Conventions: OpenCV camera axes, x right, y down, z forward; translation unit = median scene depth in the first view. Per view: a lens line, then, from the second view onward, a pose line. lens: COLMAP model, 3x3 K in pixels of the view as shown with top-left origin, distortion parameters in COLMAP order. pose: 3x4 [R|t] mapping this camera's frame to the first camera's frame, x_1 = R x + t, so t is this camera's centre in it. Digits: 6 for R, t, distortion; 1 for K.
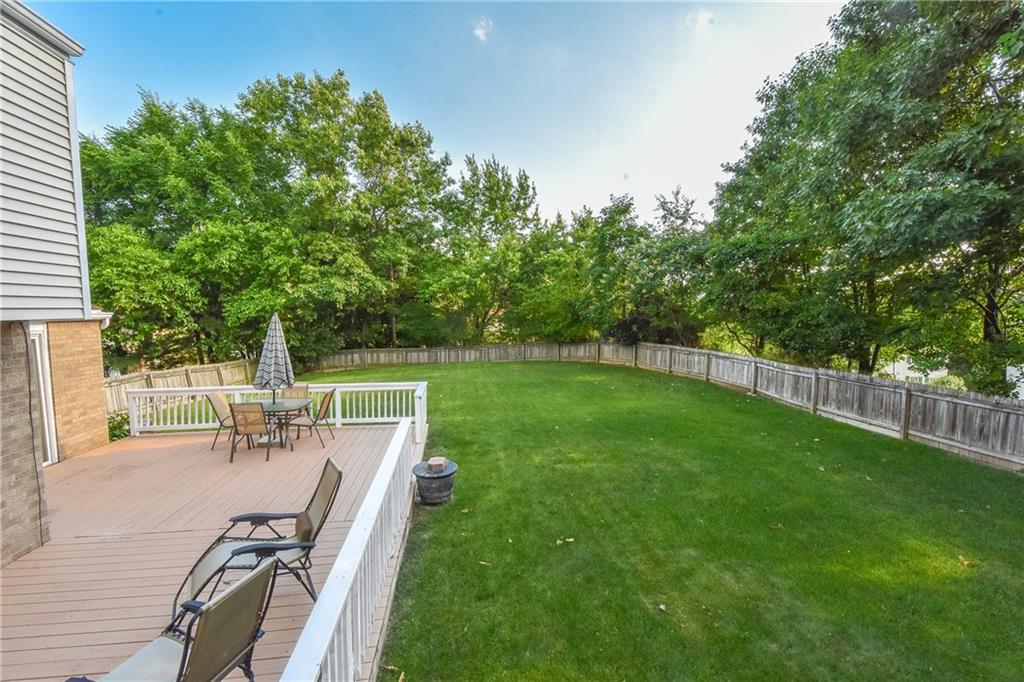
lens RADIAL K [[454.8, 0, 521.2], [0, 454.8, 349.5], [0, 0, 1]] dist [0.012426, -0.005353]
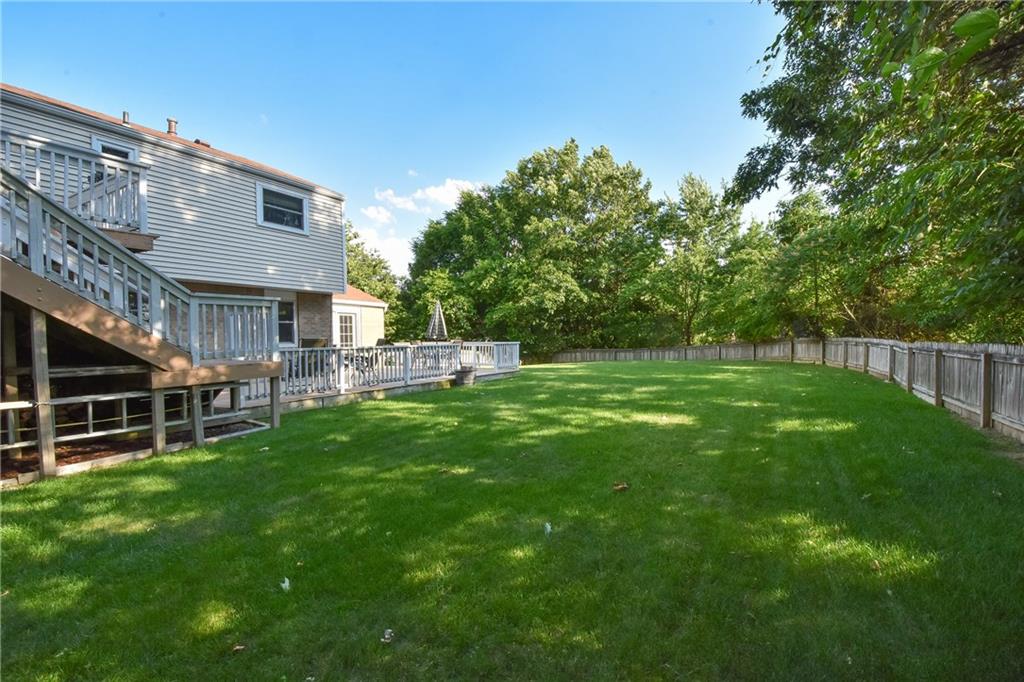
lens RADIAL K [[454.8, 0, 517.7], [0, 454.8, 342.7], [0, 0, 1]] dist [0.012426, -0.005353]
pose [[0.786807, 0.000618, -0.617199, 0.356105], [-0.044895, 0.997408, -0.056234, 0.076465], [0.615564, 0.071955, 0.784795, -0.108978]]
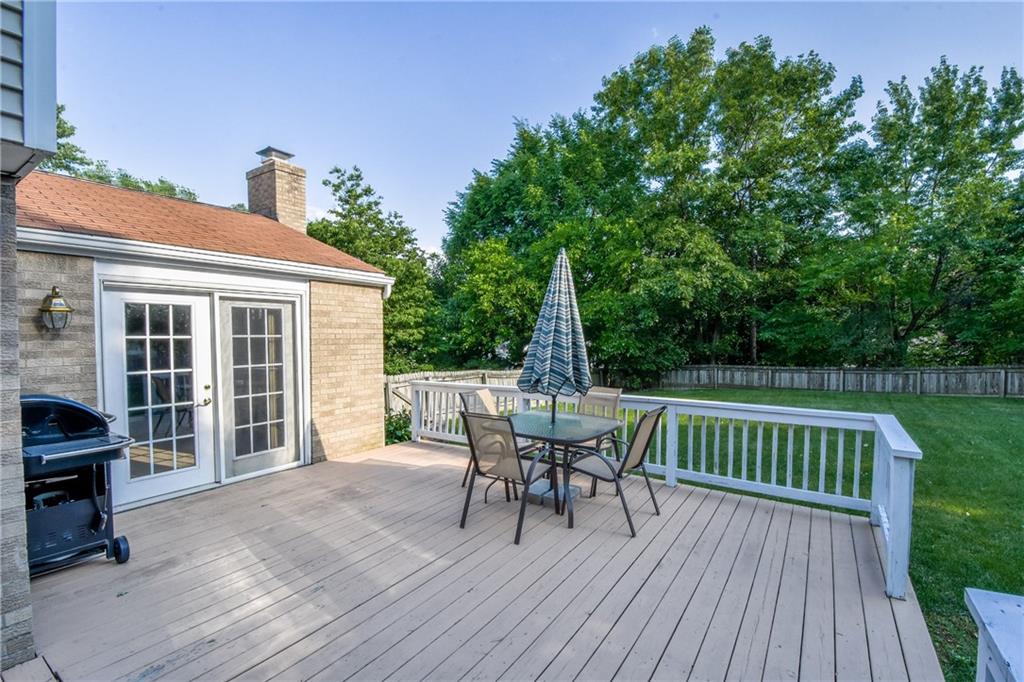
lens RADIAL K [[454.8, 0, 519.7], [0, 454.8, 351.7], [0, 0, 1]] dist [0.012426, -0.005353]
pose [[0.745986, 0.026305, -0.665441, -0.089437], [-0.057378, 0.998043, -0.024870, 0.020790], [0.663485, 0.056735, 0.746036, 0.233261]]
